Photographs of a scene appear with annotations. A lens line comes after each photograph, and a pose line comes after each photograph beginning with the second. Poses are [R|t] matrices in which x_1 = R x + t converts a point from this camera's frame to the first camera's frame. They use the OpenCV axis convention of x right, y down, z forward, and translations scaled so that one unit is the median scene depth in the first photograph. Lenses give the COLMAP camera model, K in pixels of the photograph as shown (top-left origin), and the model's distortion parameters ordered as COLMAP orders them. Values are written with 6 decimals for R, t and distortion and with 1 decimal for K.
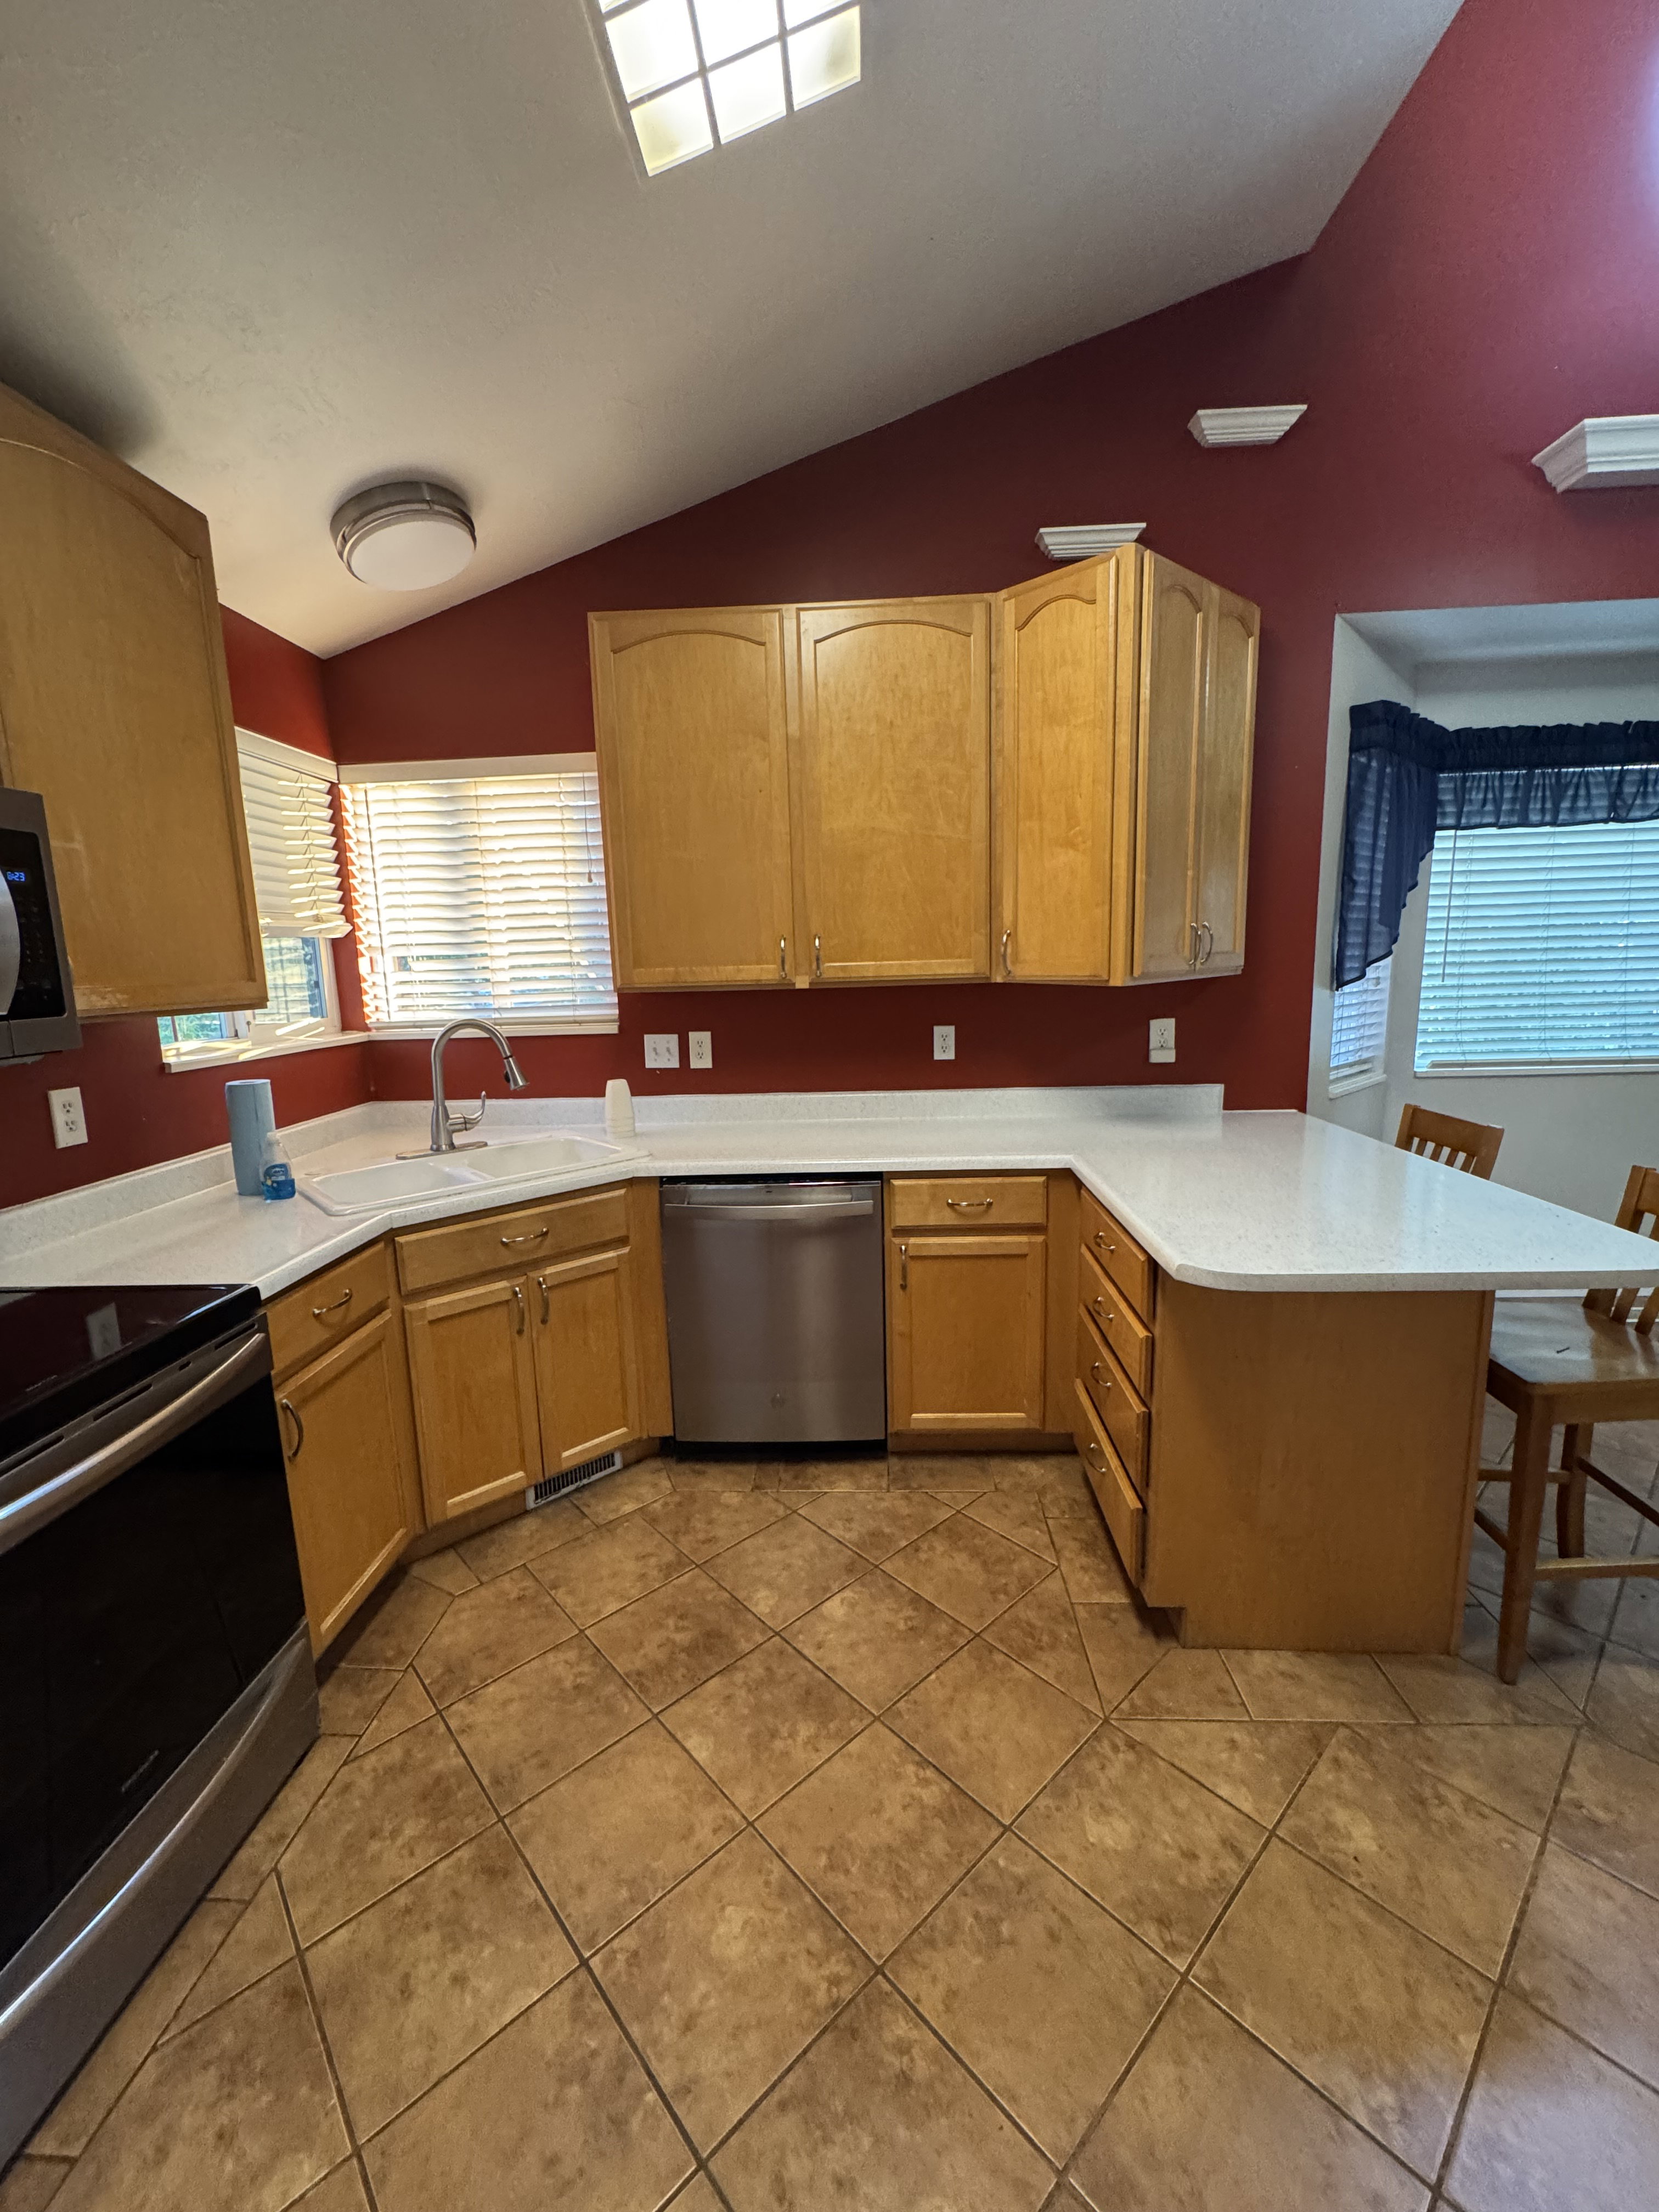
lens RADIAL K [[898.3, 0, 840.1], [0, 898.3, 1098.4], [0, 0, 1]] dist [-0.001560, -0.001150]
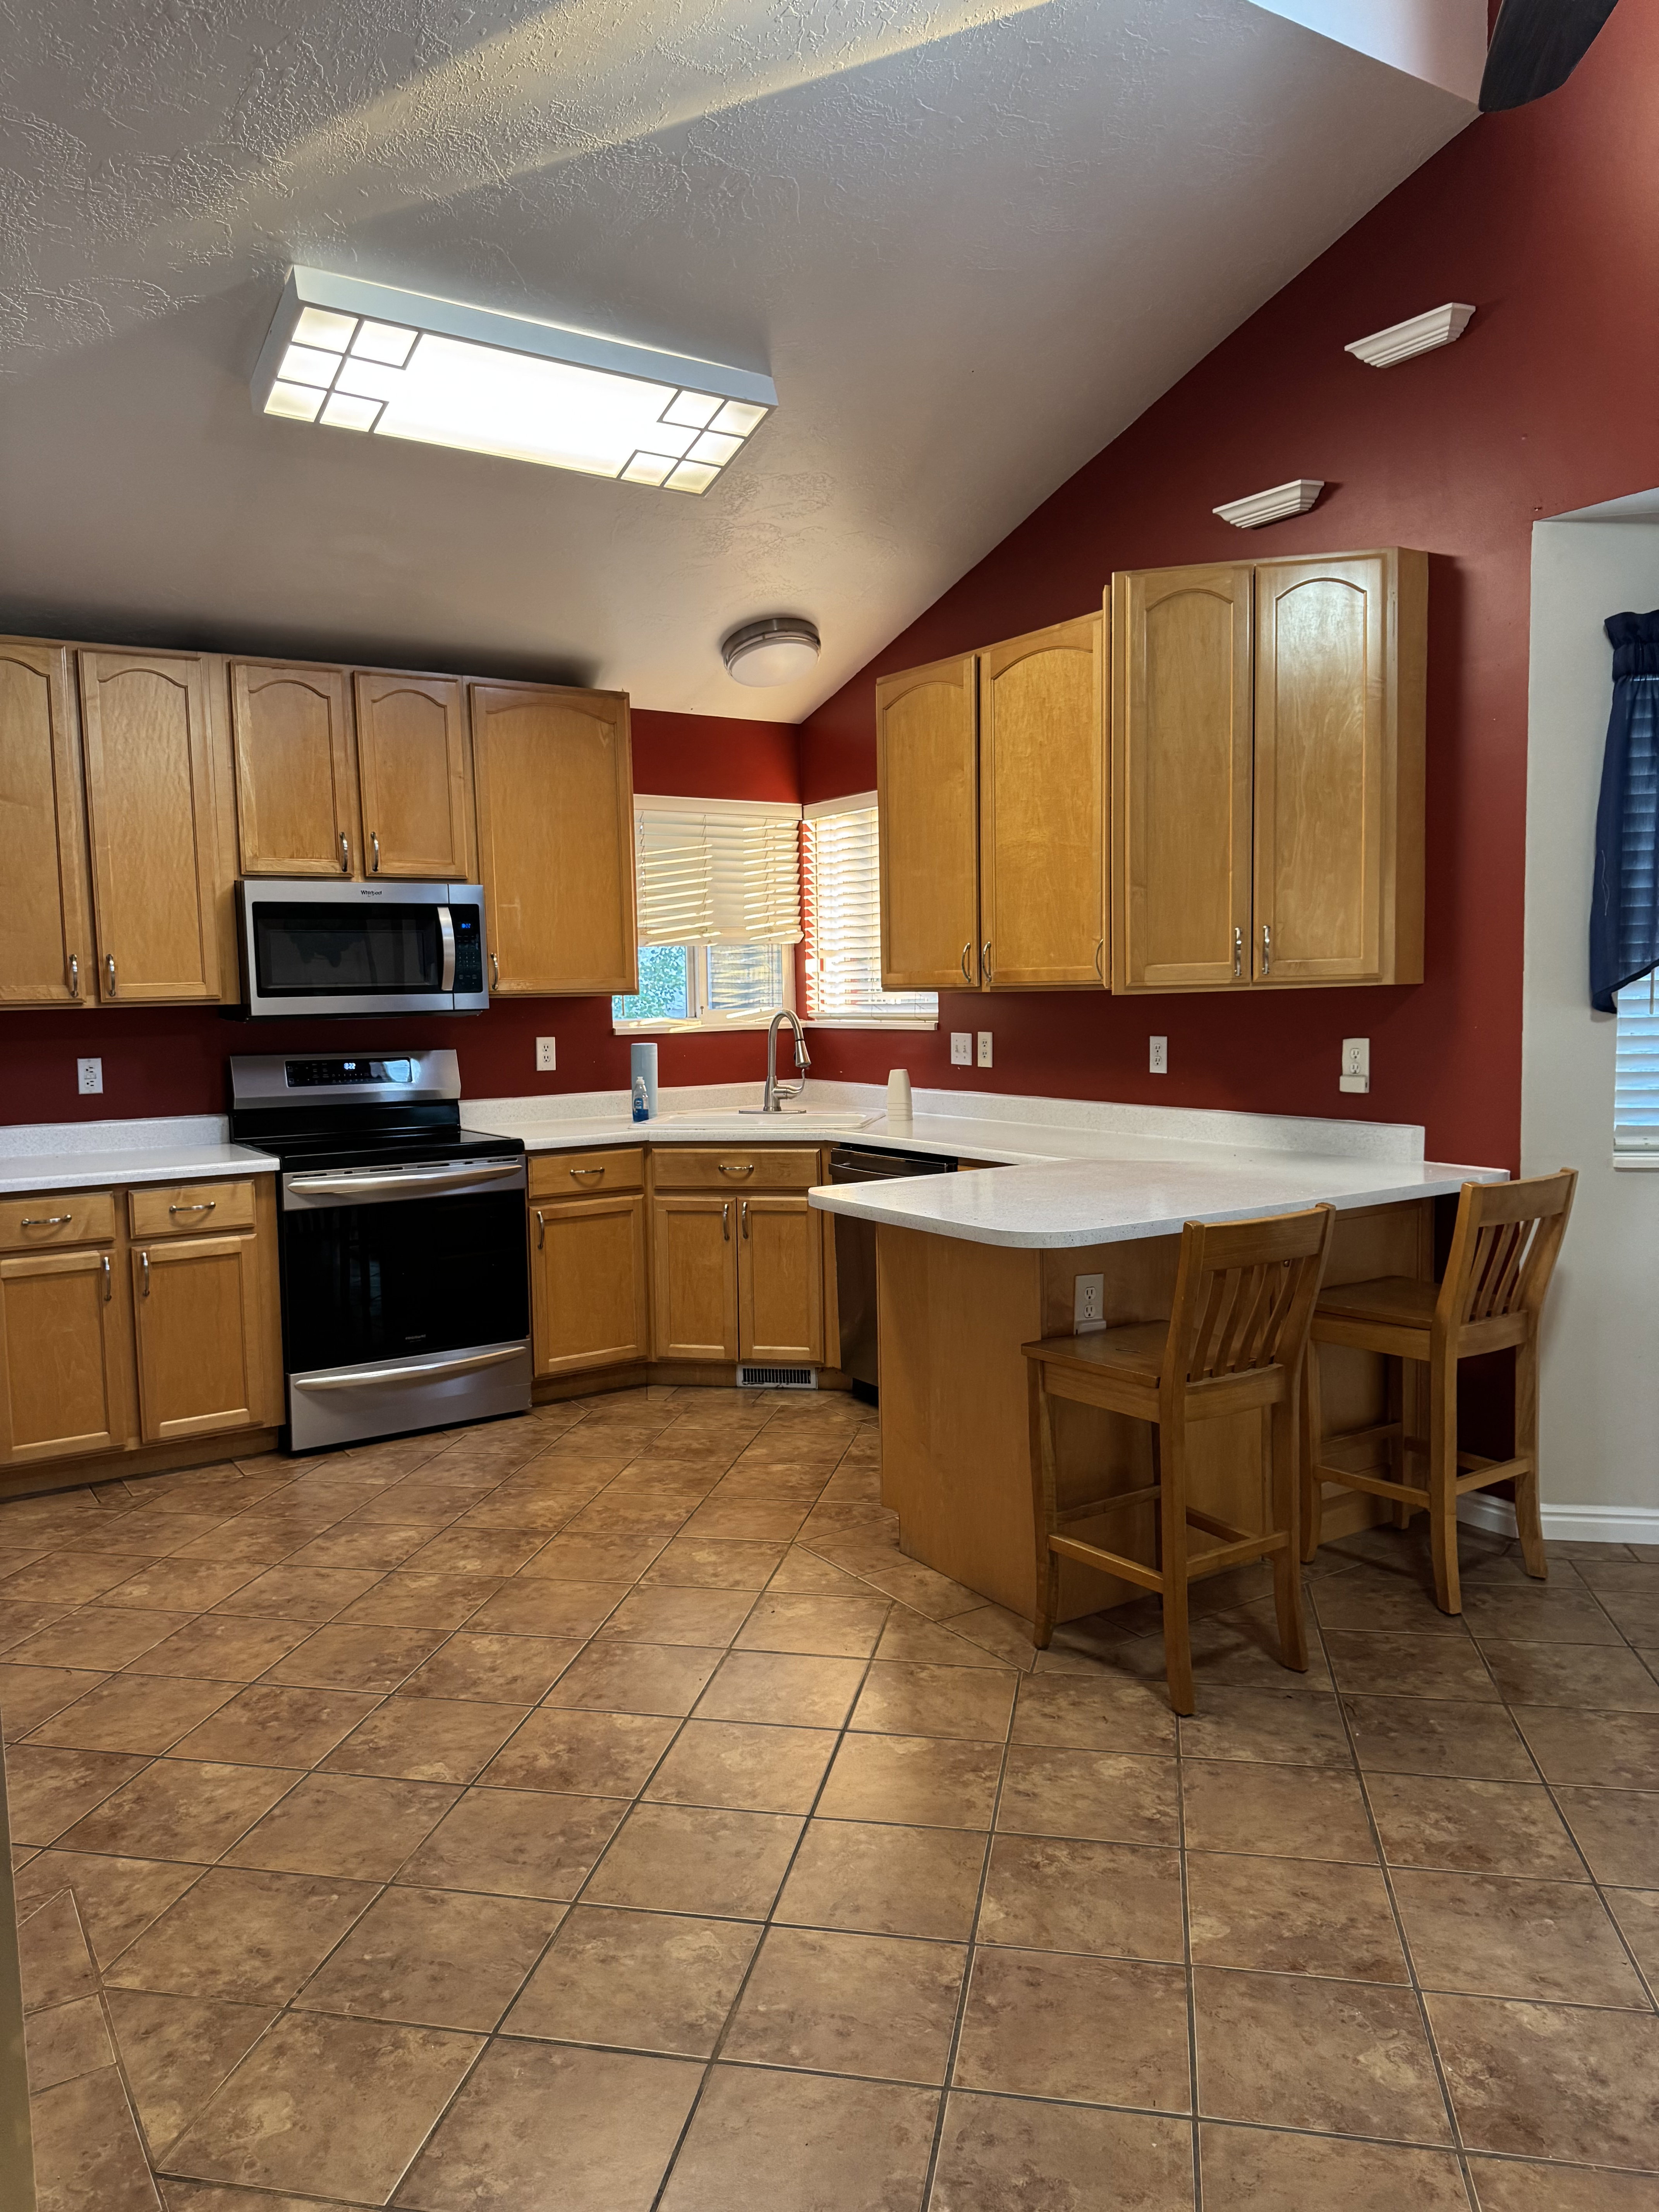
lens RADIAL K [[1563.7, 0, 834.0], [0, 1563.7, 1109.2], [0, 0, 1]] dist [0.024080, -0.005331]
pose [[0.589592, 0.081968, -0.803531, 1.514788], [-0.121418, 0.992527, 0.012157, 0.017986], [0.798523, 0.090395, 0.595138, -0.268926]]
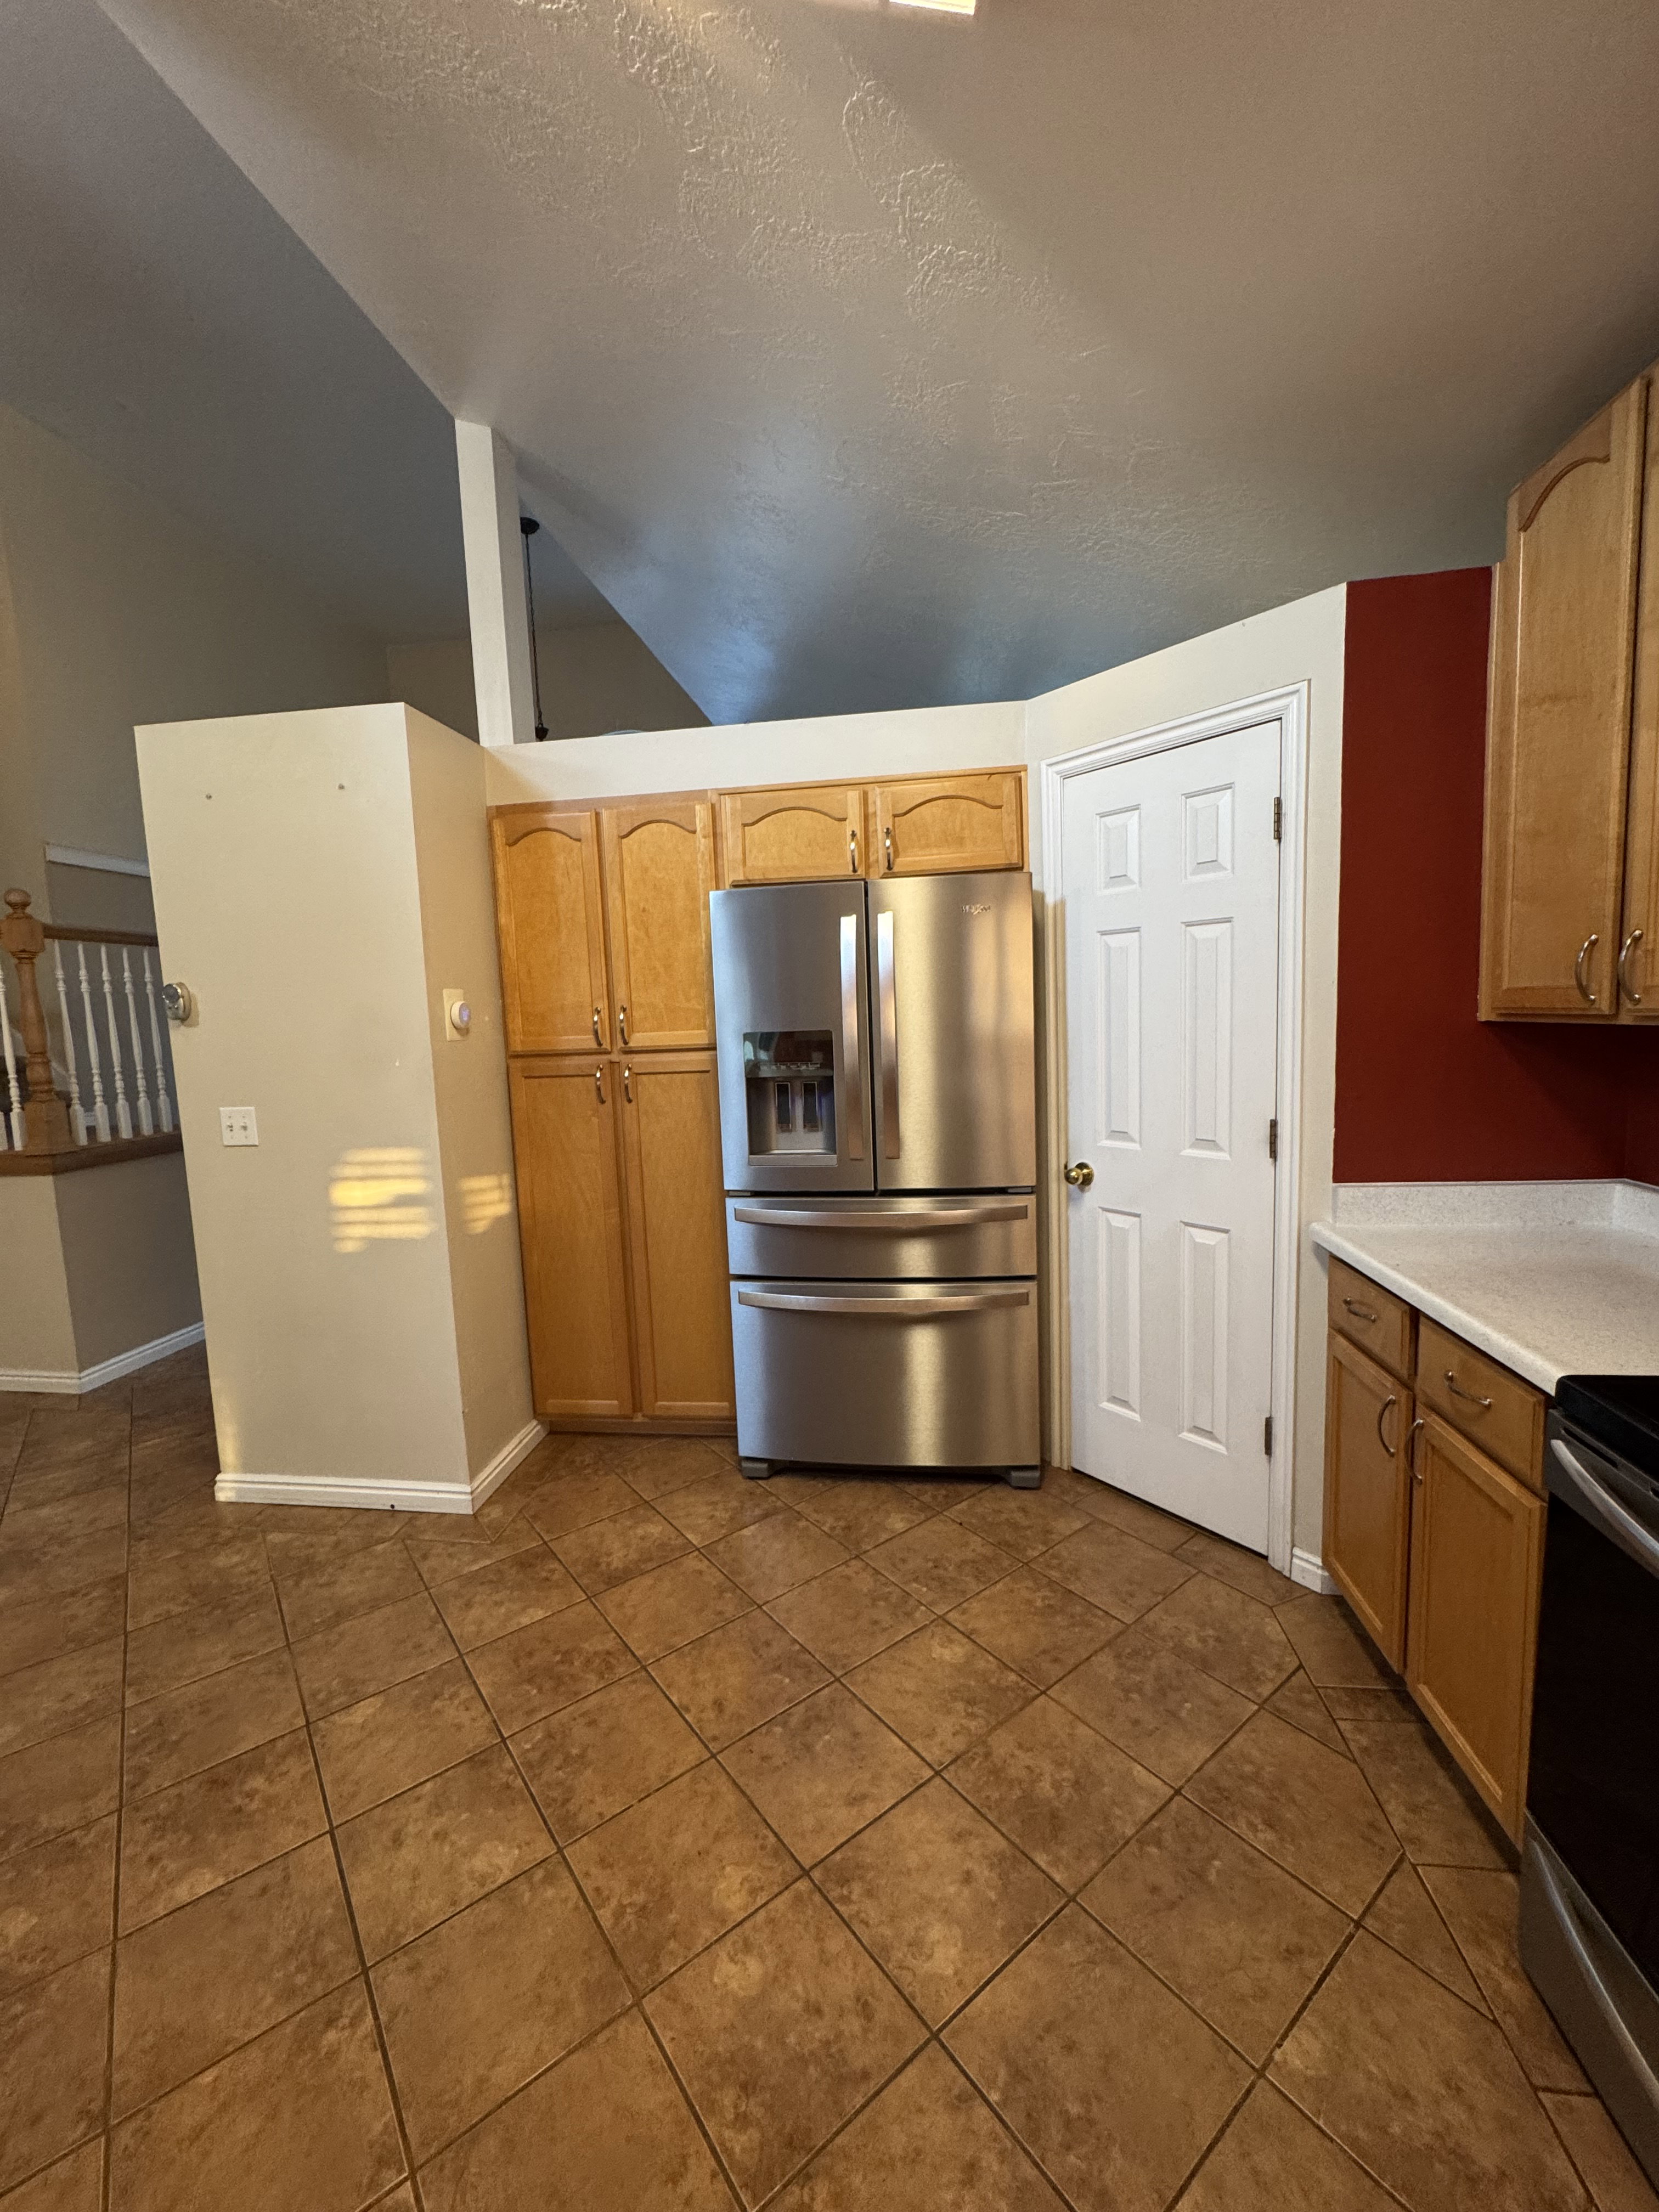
lens RADIAL K [[898.3, 0, 828.4], [0, 898.3, 1101.0], [0, 0, 1]] dist [-0.001560, -0.001150]
pose [[-0.993633, 0.051203, 0.100360, -0.088714], [0.075864, 0.962630, 0.259976, -0.125825], [-0.083298, 0.265934, -0.960386, 0.816151]]
